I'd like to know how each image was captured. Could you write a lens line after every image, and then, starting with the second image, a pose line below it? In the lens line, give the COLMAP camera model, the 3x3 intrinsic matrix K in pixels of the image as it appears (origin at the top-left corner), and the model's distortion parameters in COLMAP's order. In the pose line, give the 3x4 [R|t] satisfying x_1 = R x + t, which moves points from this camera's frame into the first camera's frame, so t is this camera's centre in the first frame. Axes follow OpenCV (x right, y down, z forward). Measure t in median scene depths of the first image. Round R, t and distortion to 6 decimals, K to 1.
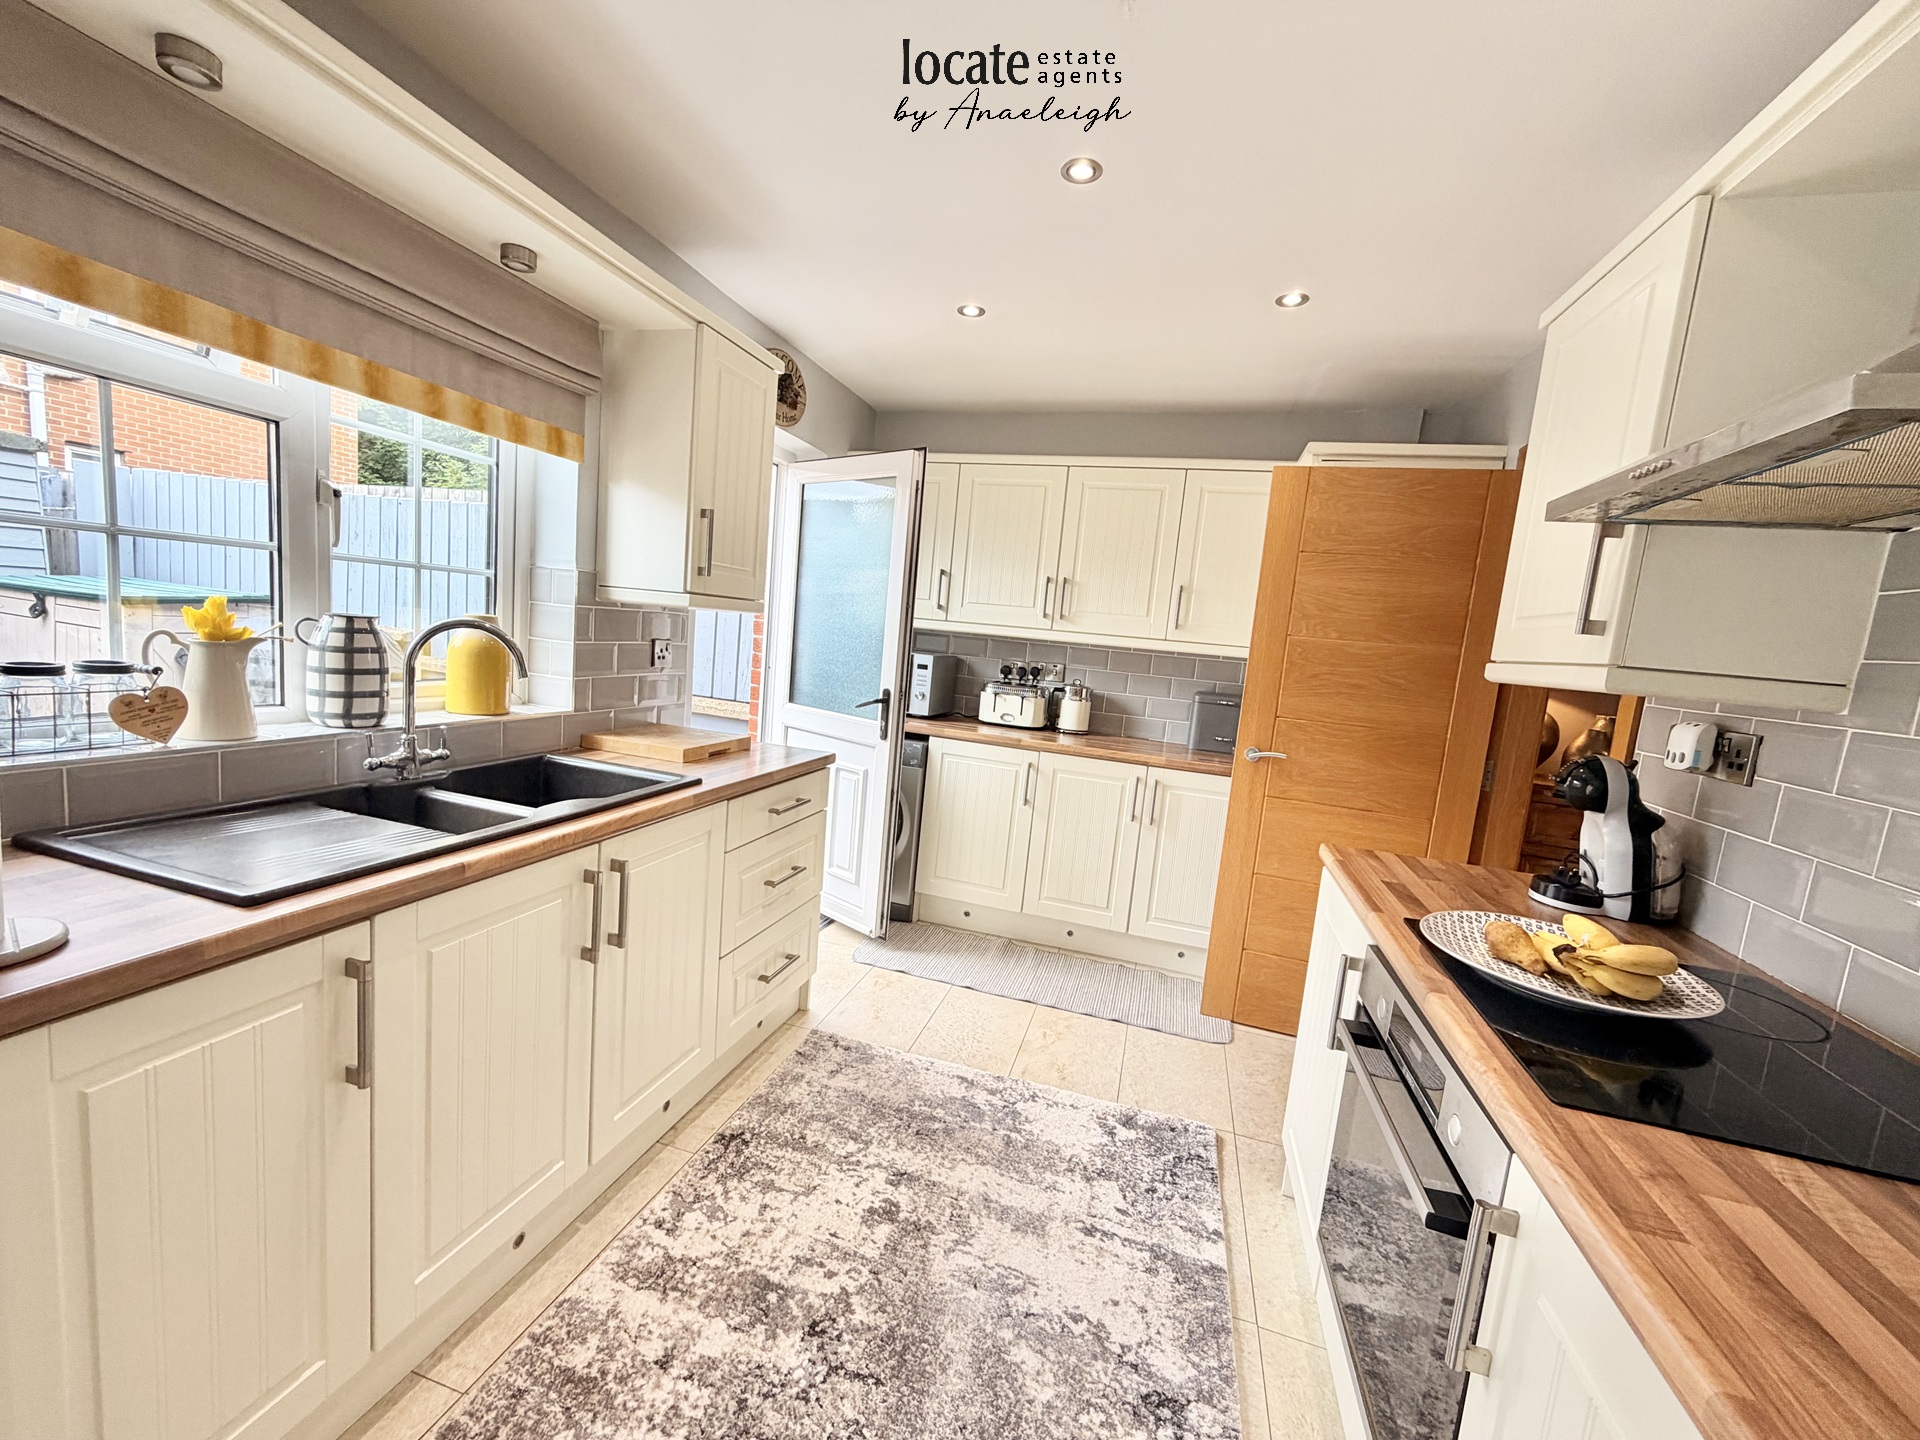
lens RADIAL K [[765.5, 0, 954.6], [0, 765.5, 724.6], [0, 0, 1]] dist [-0.000488, -0.000939]
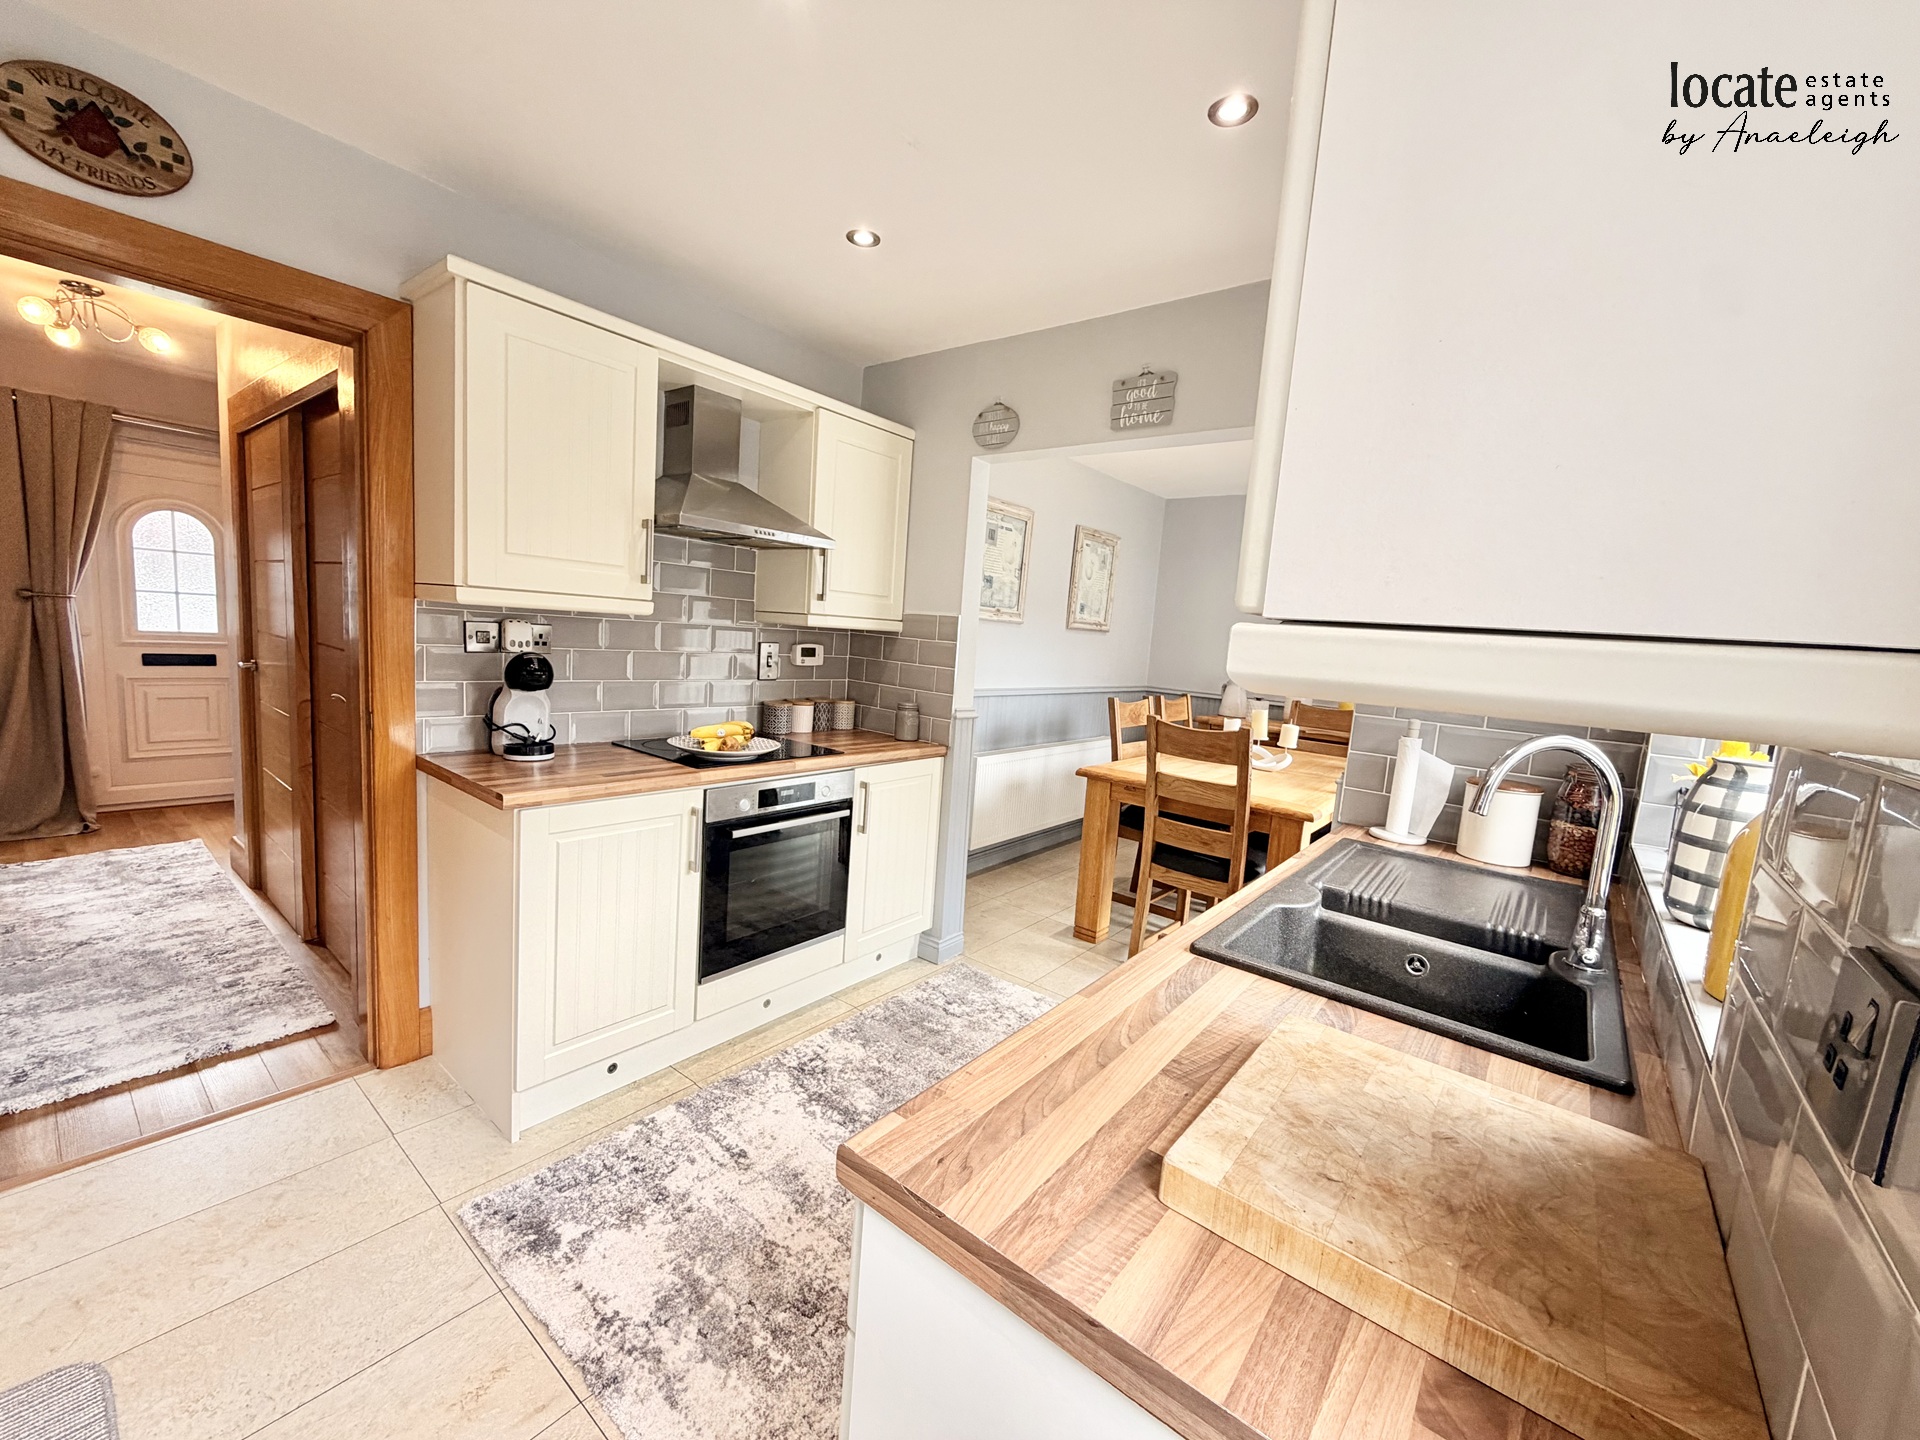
lens RADIAL K [[765.5, 0, 956.0], [0, 765.5, 723.7], [0, 0, 1]] dist [-0.000488, -0.000939]
pose [[-0.912616, -0.203835, 0.354378, -0.288818], [-0.110826, 0.957728, 0.265471, -0.199991], [-0.393510, 0.202999, -0.896628, 1.355016]]
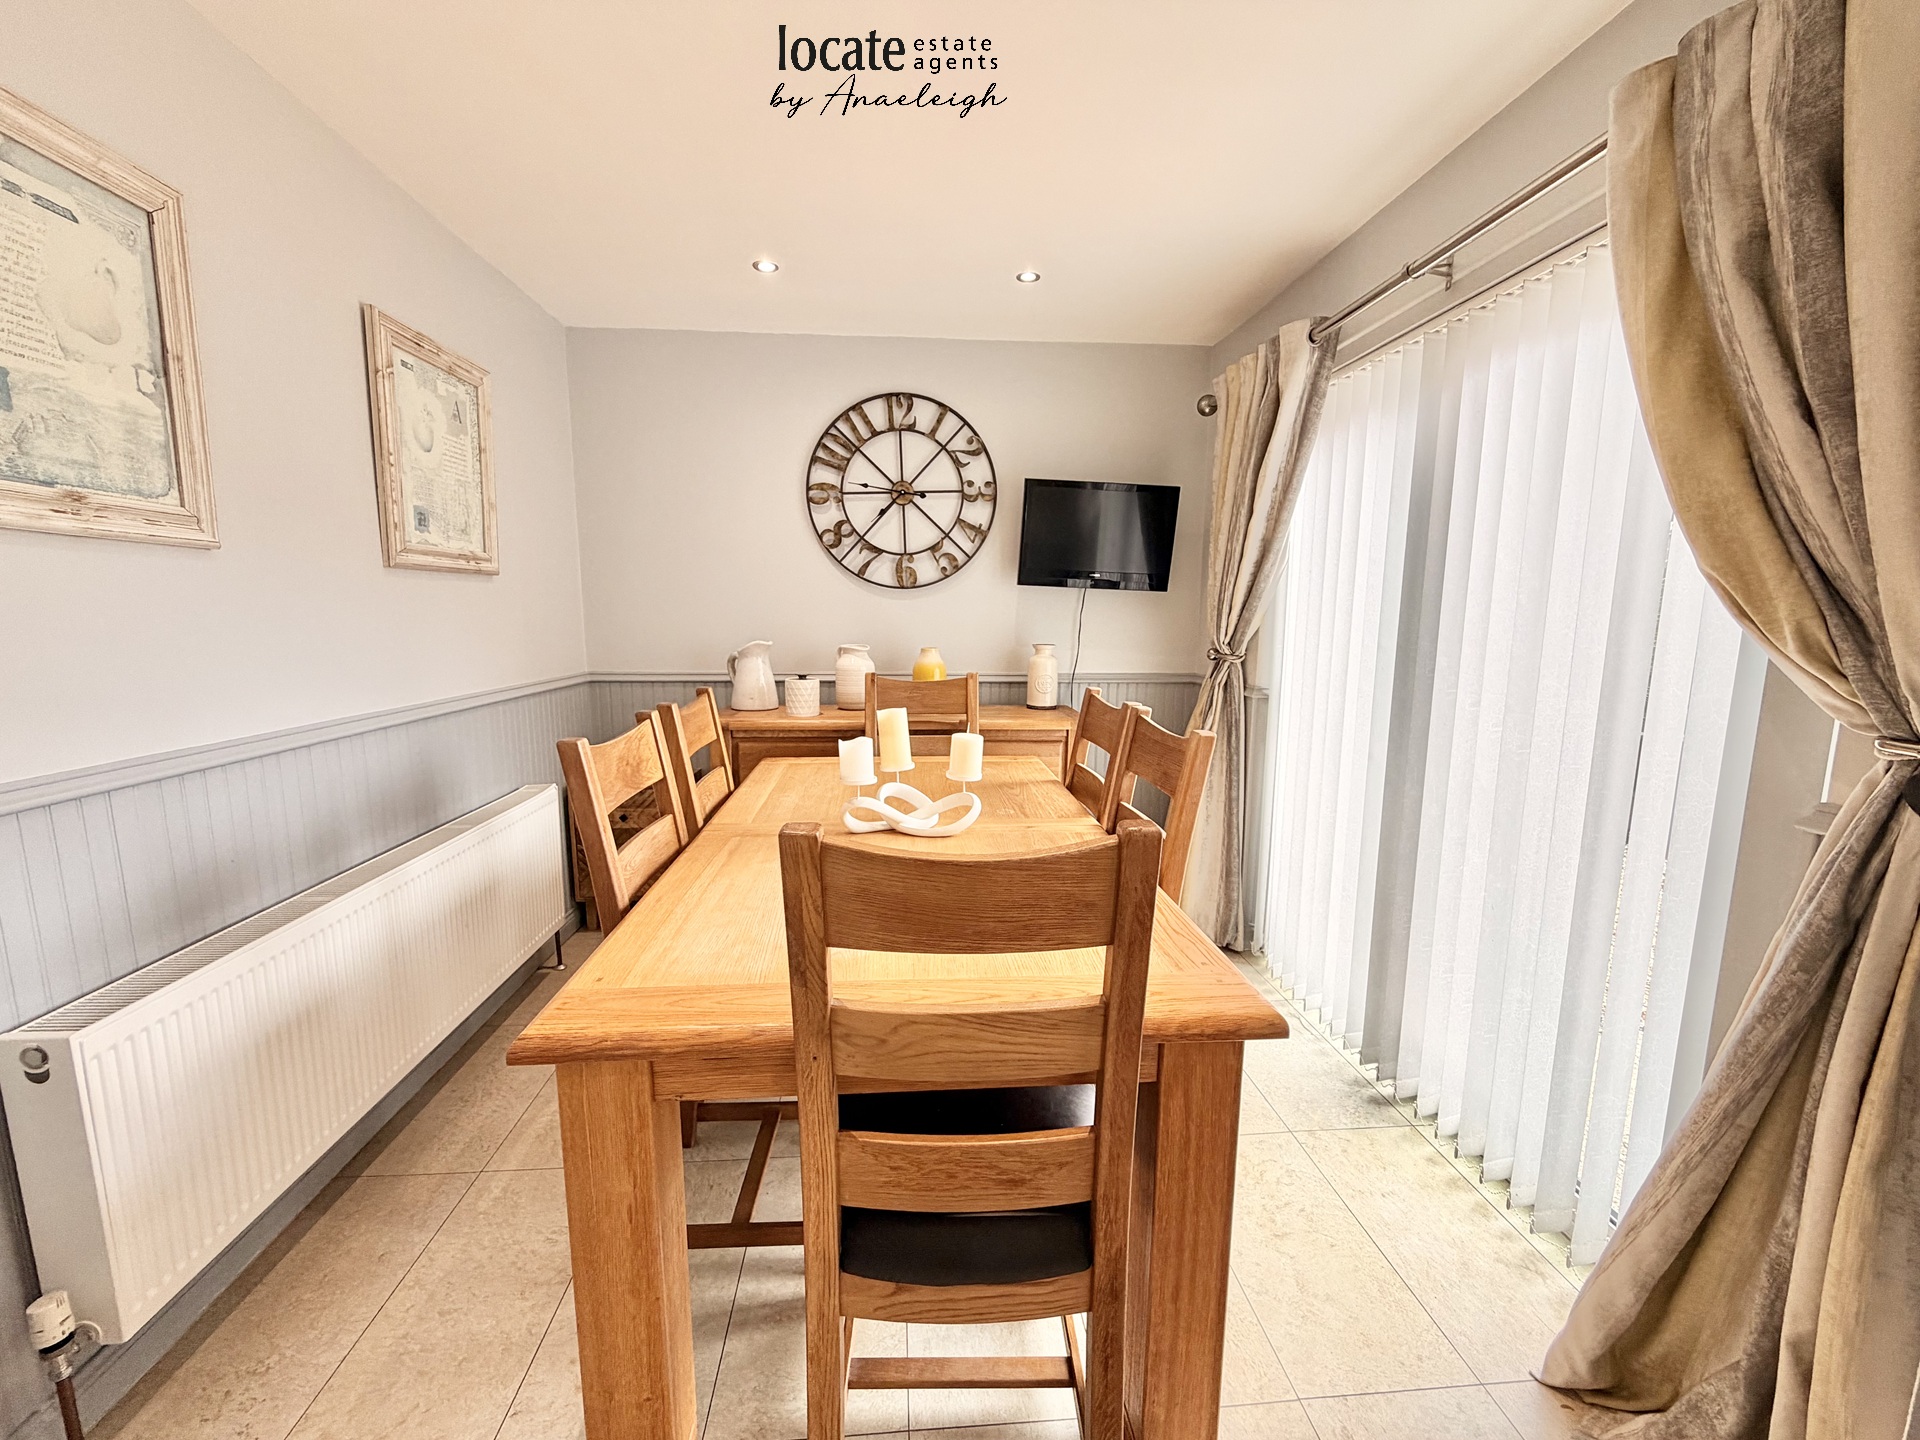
lens RADIAL K [[765.5, 0, 953.9], [0, 765.5, 724.3], [0, 0, 1]] dist [-0.000488, -0.000939]
pose [[-0.929435, -0.045755, -0.366138, -0.051514], [-0.135907, 0.964972, 0.224408, -0.030612], [0.343045, 0.258334, -0.903097, 0.323613]]
